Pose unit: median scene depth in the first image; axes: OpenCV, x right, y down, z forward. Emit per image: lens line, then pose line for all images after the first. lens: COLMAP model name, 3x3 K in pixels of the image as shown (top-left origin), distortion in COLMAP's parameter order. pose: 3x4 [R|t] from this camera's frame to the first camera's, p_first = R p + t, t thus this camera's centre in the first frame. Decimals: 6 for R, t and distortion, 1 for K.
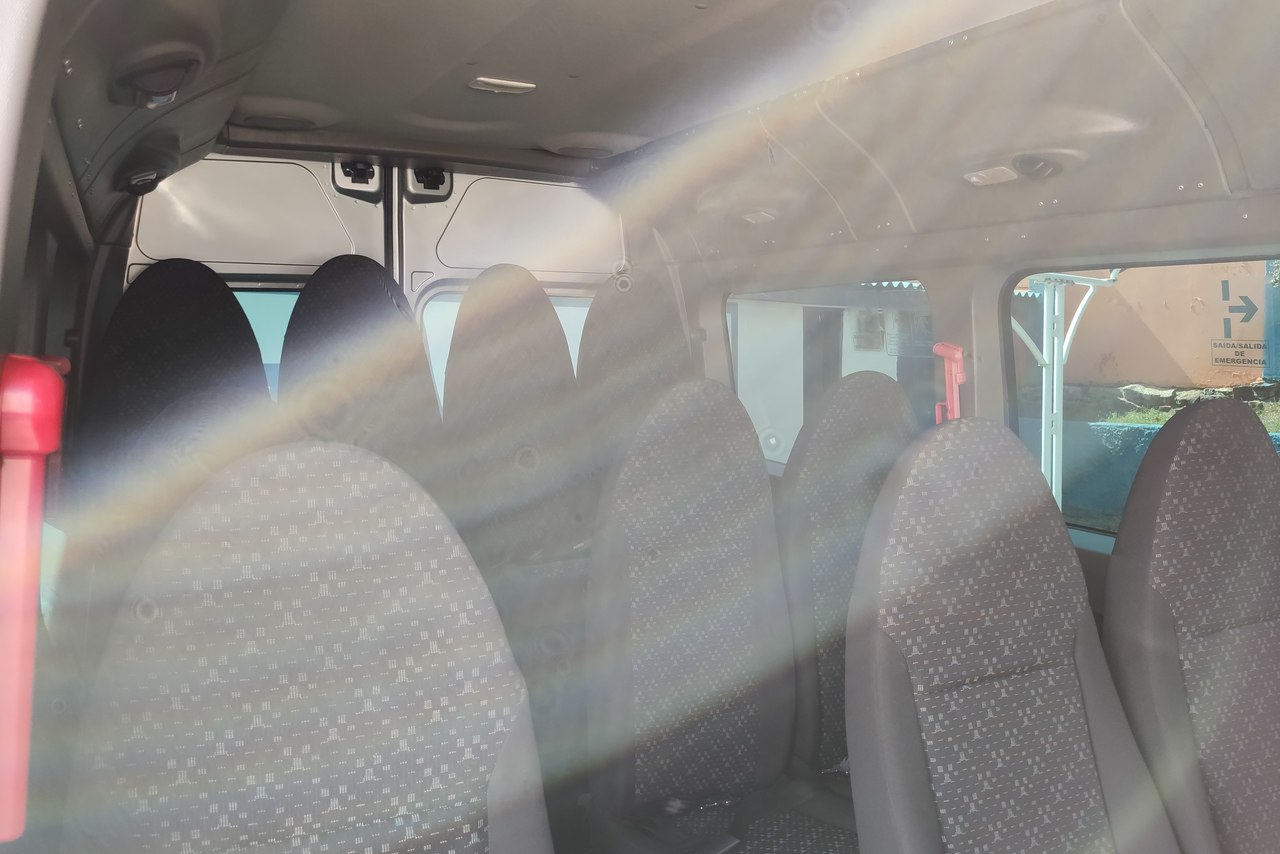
lens RADIAL K [[940.0, 0, 640.4], [0, 940.0, 430.6], [0, 0, 1]] dist [0.084934, -0.125468]
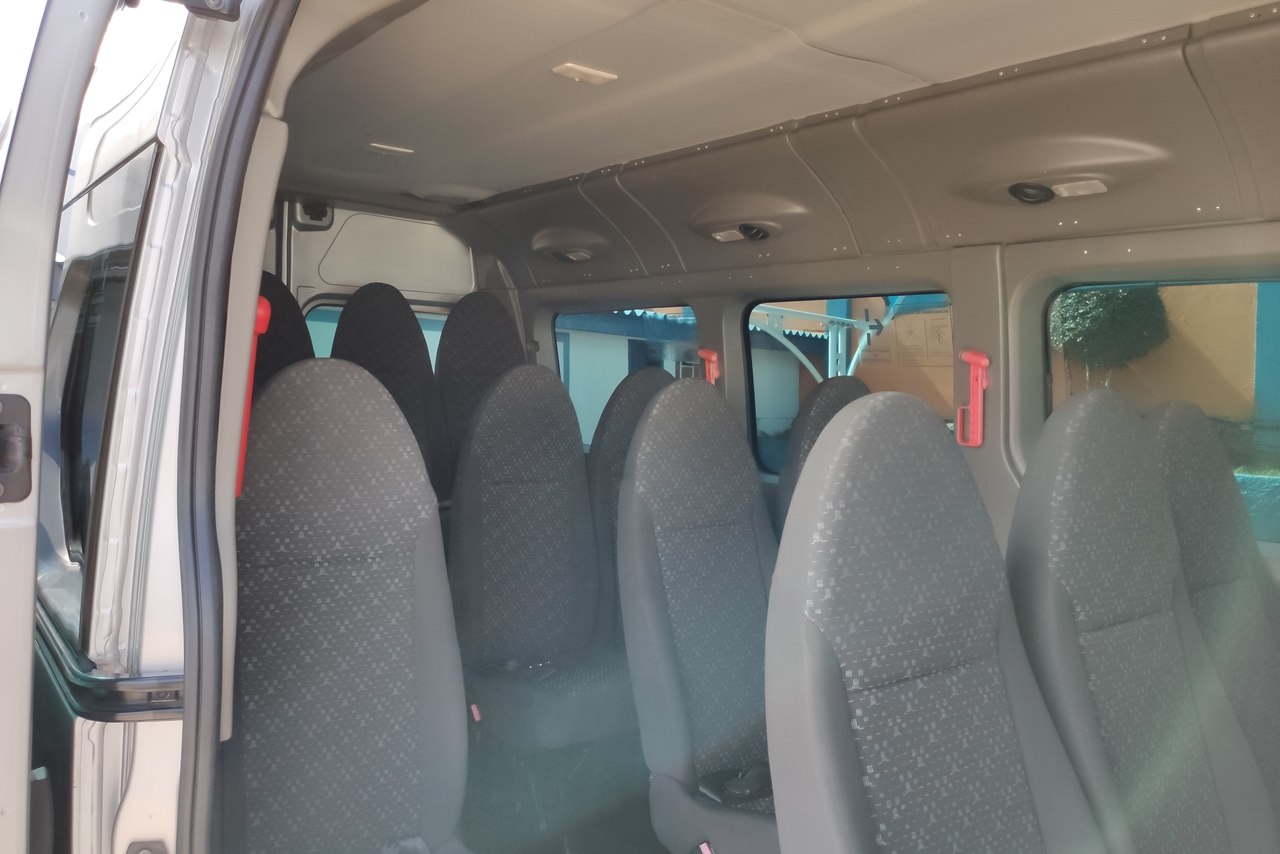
lens RADIAL K [[940.0, 0, 640.4], [0, 940.0, 430.6], [0, 0, 1]] dist [0.084934, -0.125468]
pose [[0.984608, 0.014209, 0.174201, -0.025150], [-0.007248, 0.999152, -0.040529, 0.103759], [-0.174629, 0.038642, 0.983876, -0.441708]]
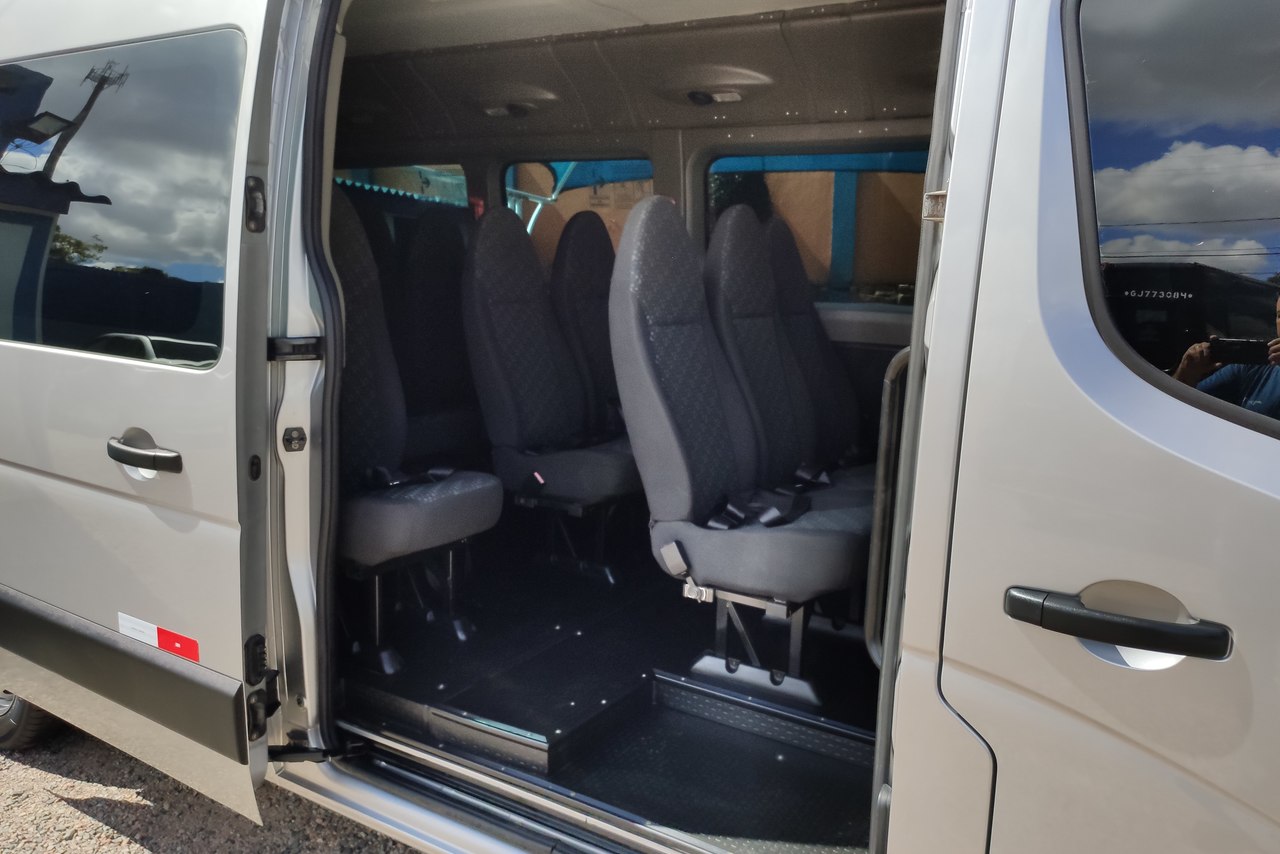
lens RADIAL K [[941.2, 0, 622.3], [0, 941.2, 429.1], [0, 0, 1]] dist [0.036178, 0.000456]
pose [[0.864713, -0.061148, 0.498530, -0.485920], [0.022750, 0.996311, 0.082743, 0.270576], [-0.501751, -0.060207, 0.862914, -1.006631]]
